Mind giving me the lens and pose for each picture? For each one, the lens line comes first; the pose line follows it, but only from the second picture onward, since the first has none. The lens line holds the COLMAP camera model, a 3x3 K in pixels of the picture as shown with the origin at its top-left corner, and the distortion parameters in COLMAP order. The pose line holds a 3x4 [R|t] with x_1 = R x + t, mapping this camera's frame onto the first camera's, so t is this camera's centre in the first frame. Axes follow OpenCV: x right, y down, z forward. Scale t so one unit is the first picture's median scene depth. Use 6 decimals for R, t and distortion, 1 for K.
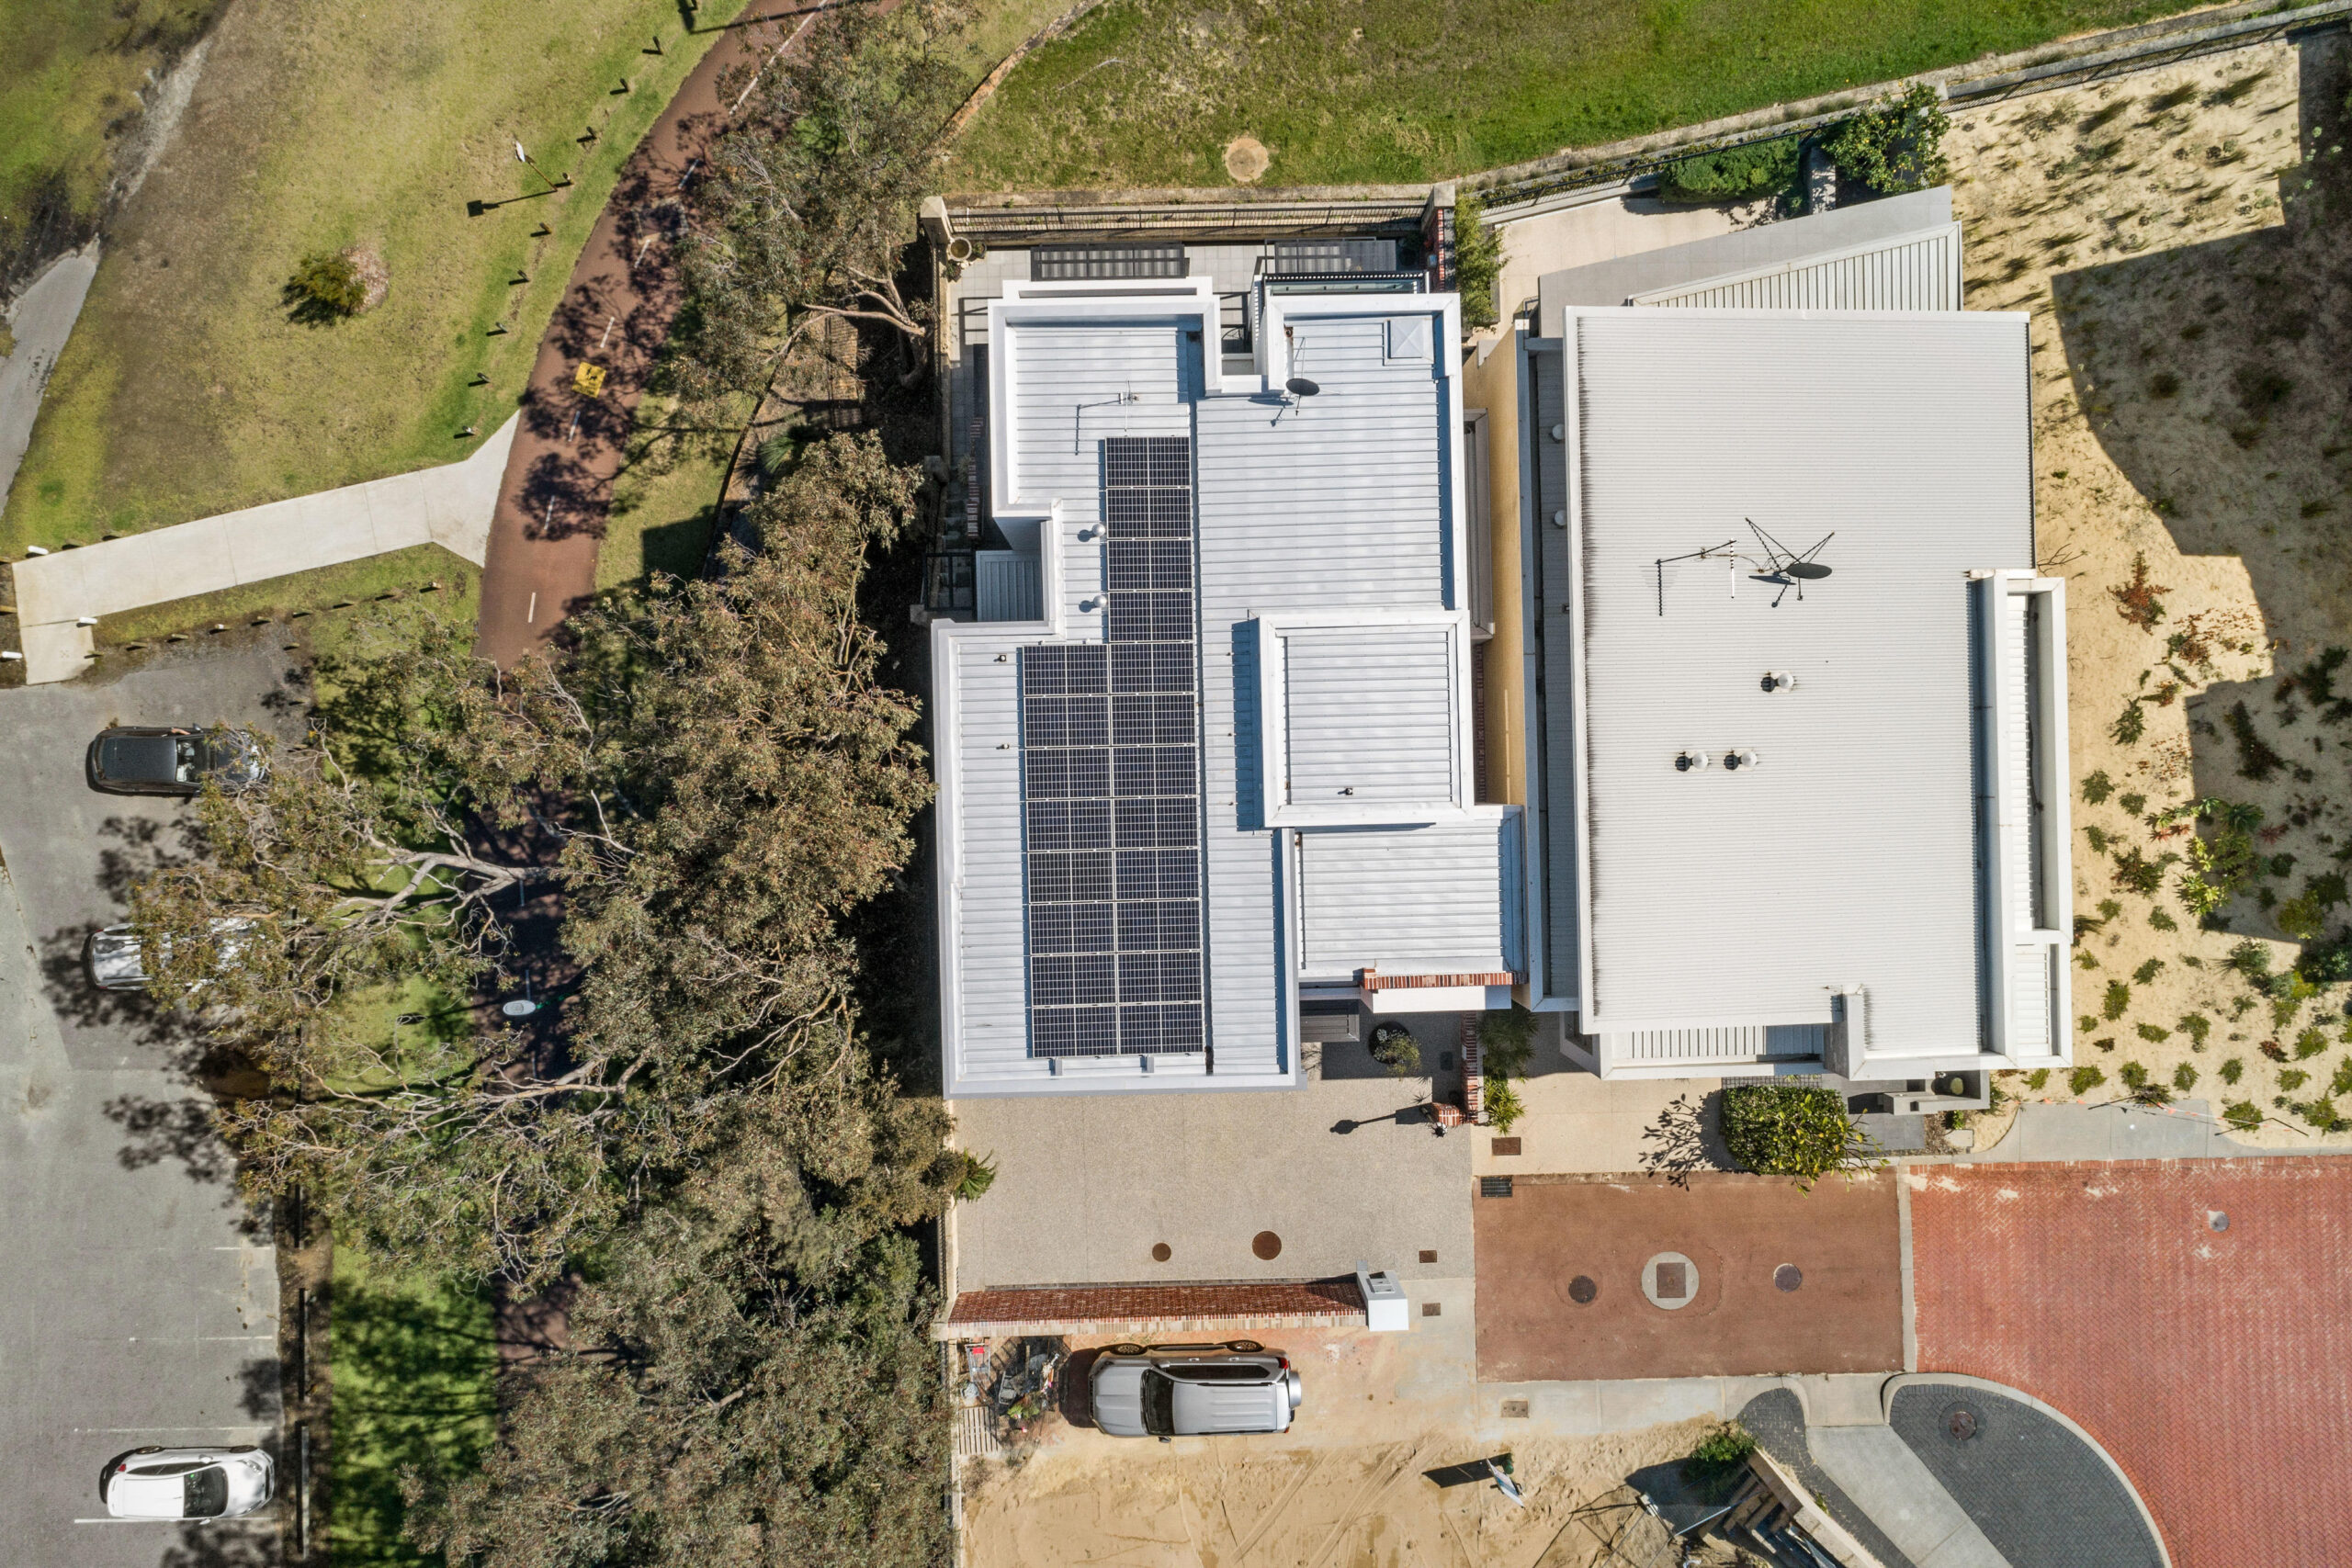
lens RADIAL K [[1563.5, 0, 1179.8], [0, 1563.5, 782.1], [0, 0, 1]] dist [-0.005631, 0.003535]
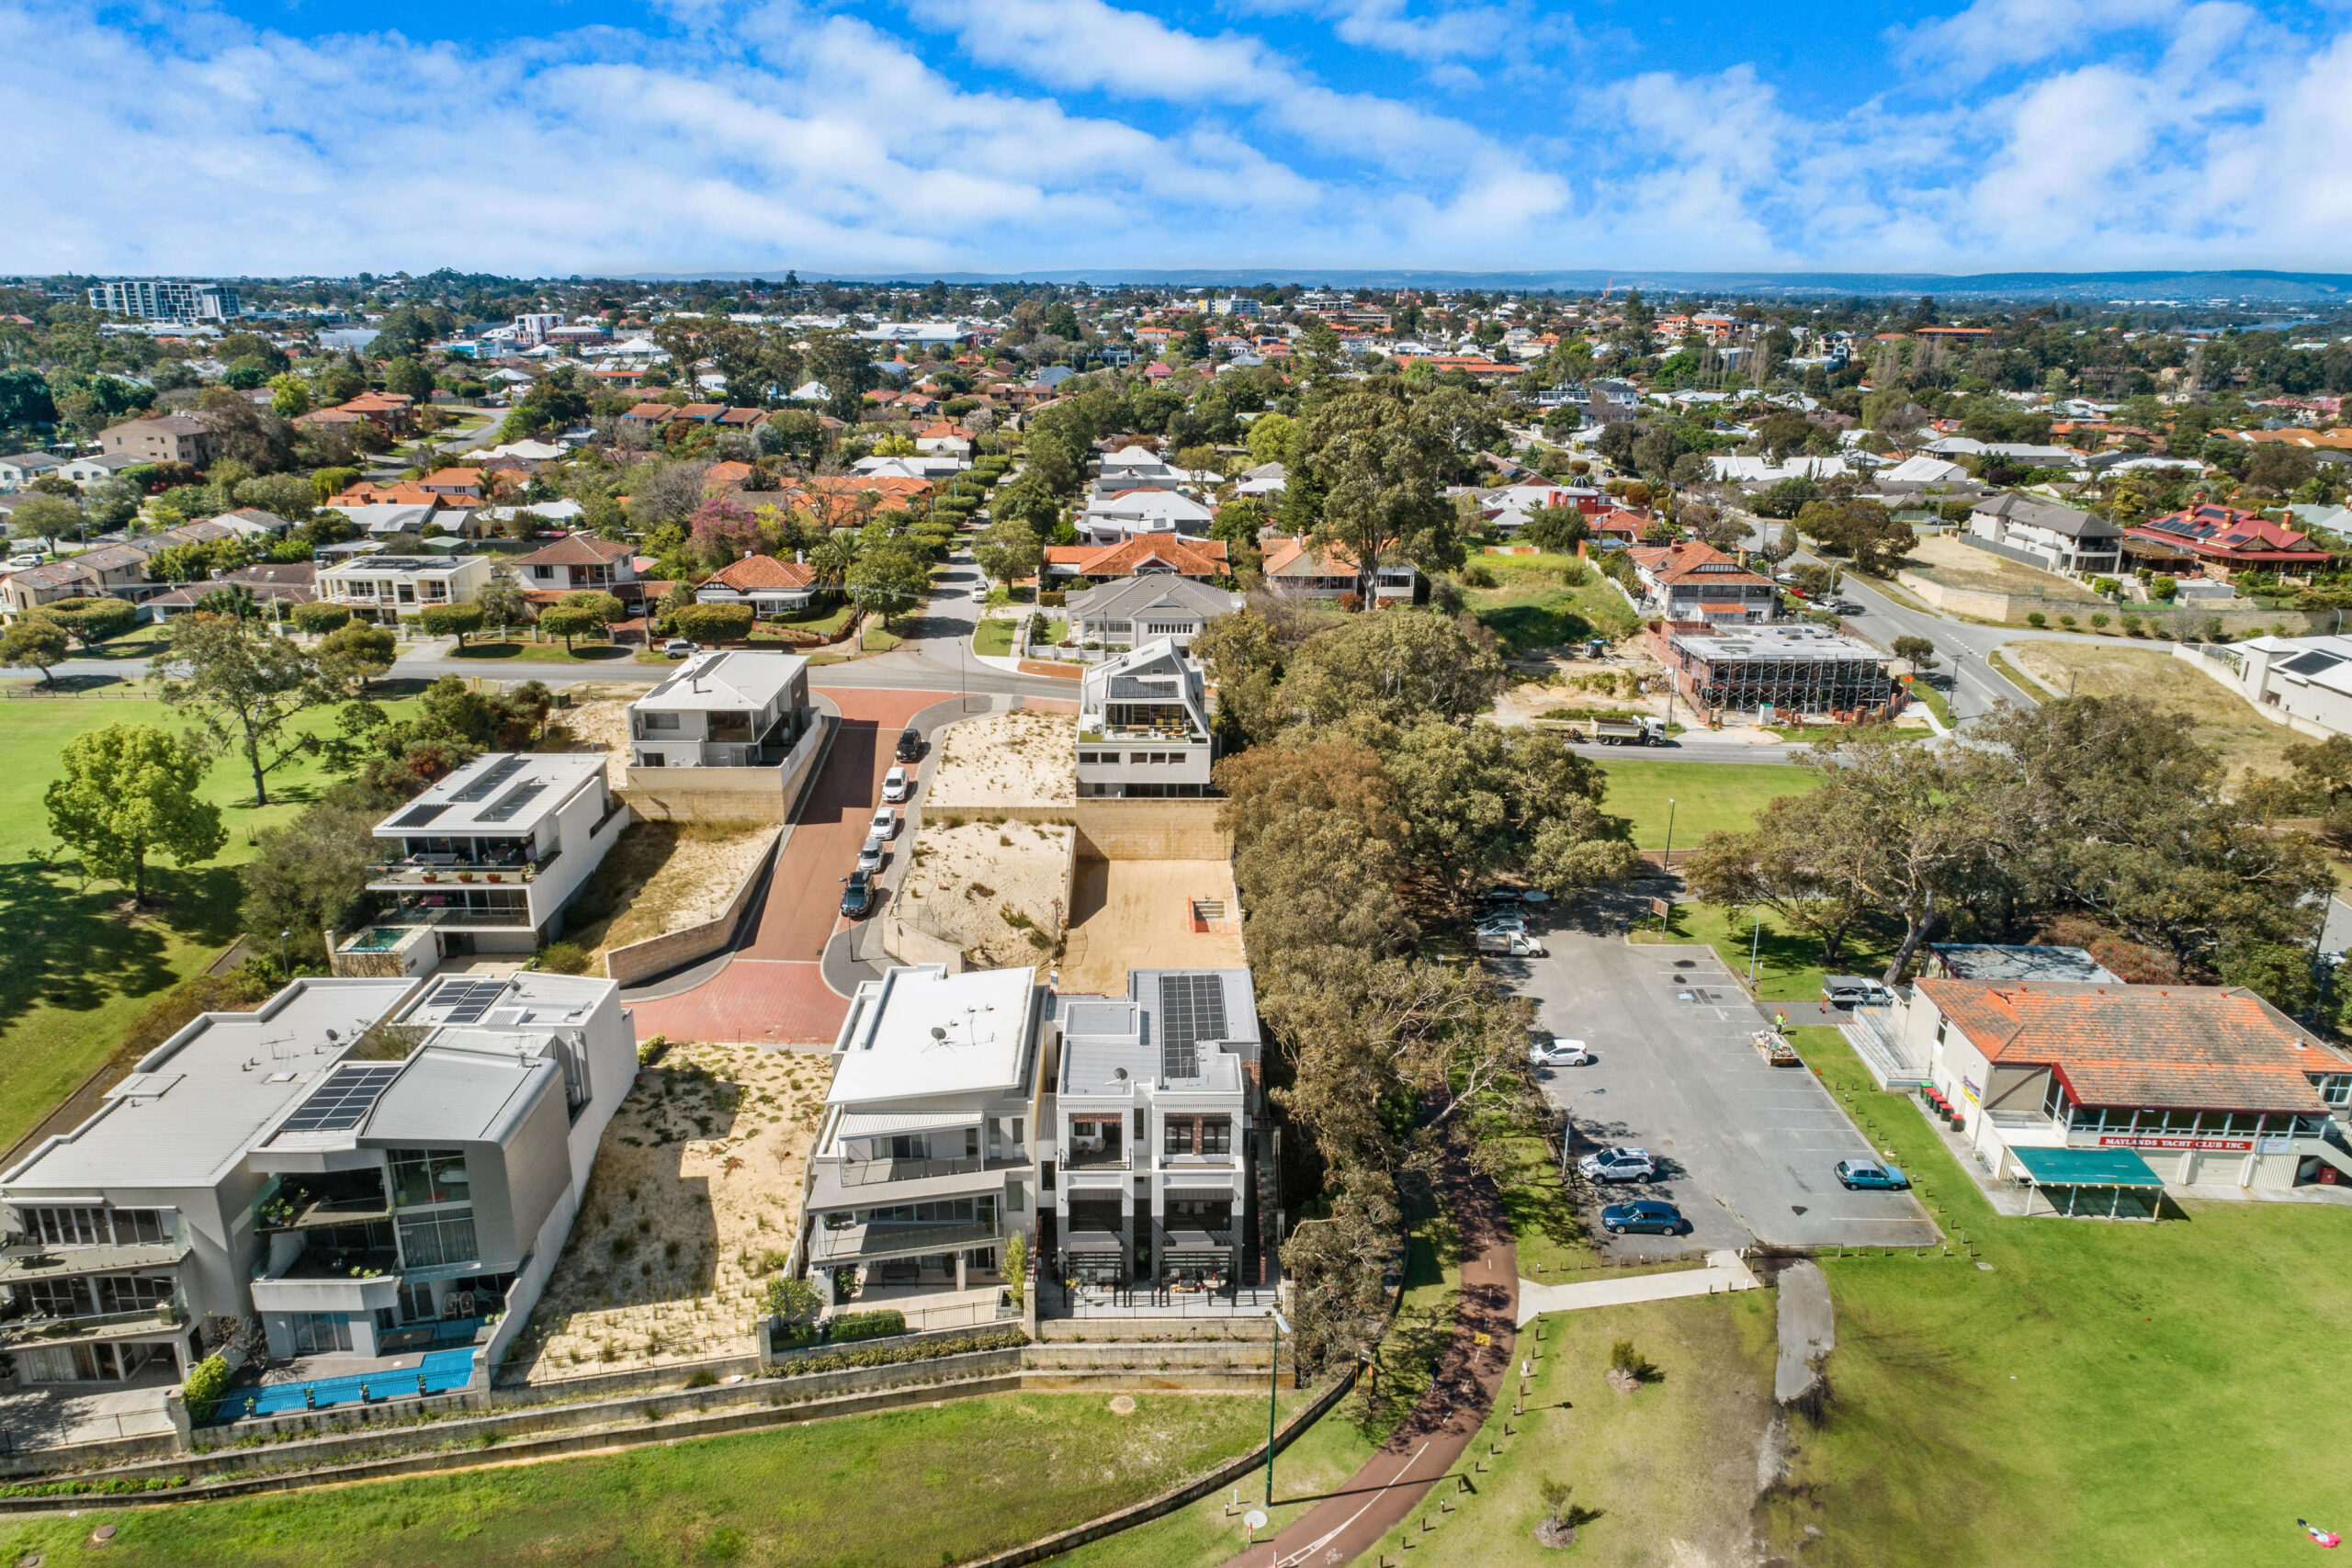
lens RADIAL K [[1563.5, 0, 1179.8], [0, 1563.5, 782.1], [0, 0, 1]] dist [-0.005631, 0.003535]
pose [[-0.999769, -0.020592, -0.006111, 0.005769], [0.000580, -0.310283, 0.950644, -2.489774], [-0.021472, 0.950421, 0.310224, -0.262684]]
